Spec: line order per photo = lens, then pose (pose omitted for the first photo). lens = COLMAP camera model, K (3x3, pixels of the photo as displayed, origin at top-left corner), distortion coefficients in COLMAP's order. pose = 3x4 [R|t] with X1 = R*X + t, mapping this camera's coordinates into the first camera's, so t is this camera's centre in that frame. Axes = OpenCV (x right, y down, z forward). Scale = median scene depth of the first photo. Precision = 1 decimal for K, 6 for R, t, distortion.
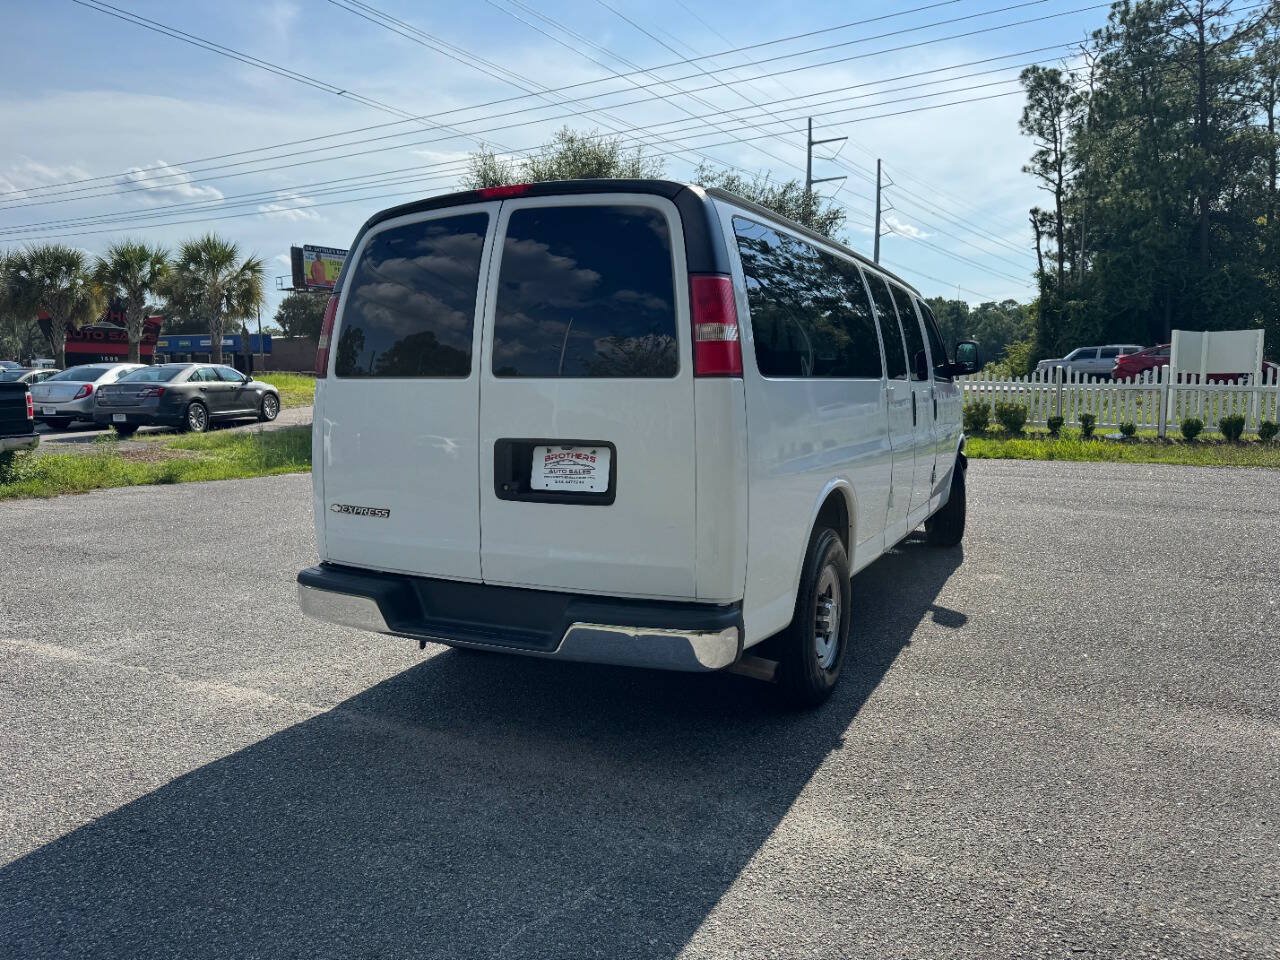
lens RADIAL K [[932.3, 0, 643.4], [0, 932.3, 476.5], [0, 0, 1]] dist [0.024350, -0.022821]
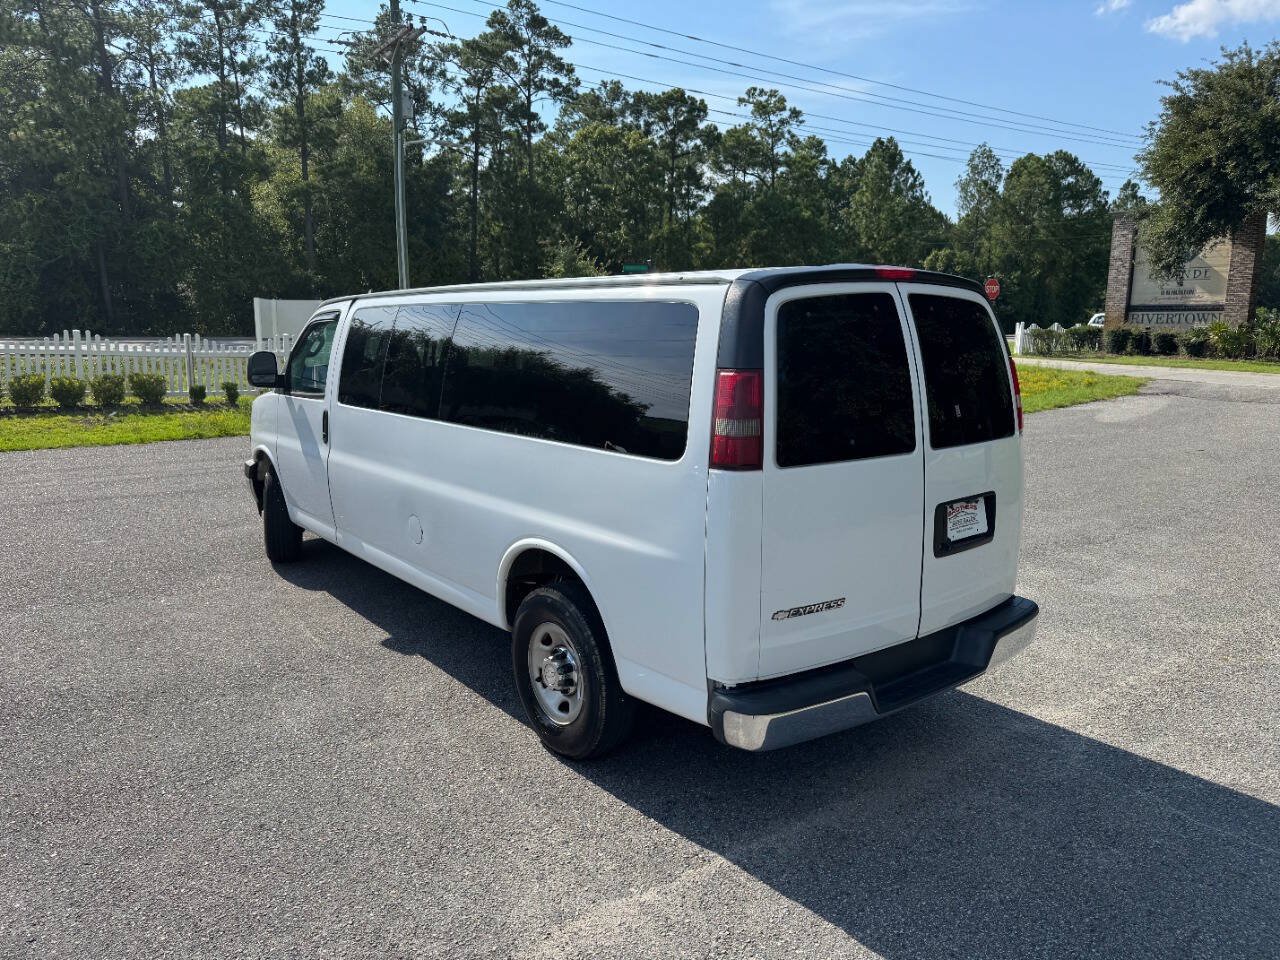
lens RADIAL K [[932.8, 0, 639.1], [0, 932.8, 472.1], [0, 0, 1]] dist [0.011098, -0.007639]
pose [[0.426278, -0.139000, 0.893849, -0.254377], [0.086381, 0.989863, 0.112736, -0.046051], [-0.900458, 0.029155, 0.433964, 0.165261]]
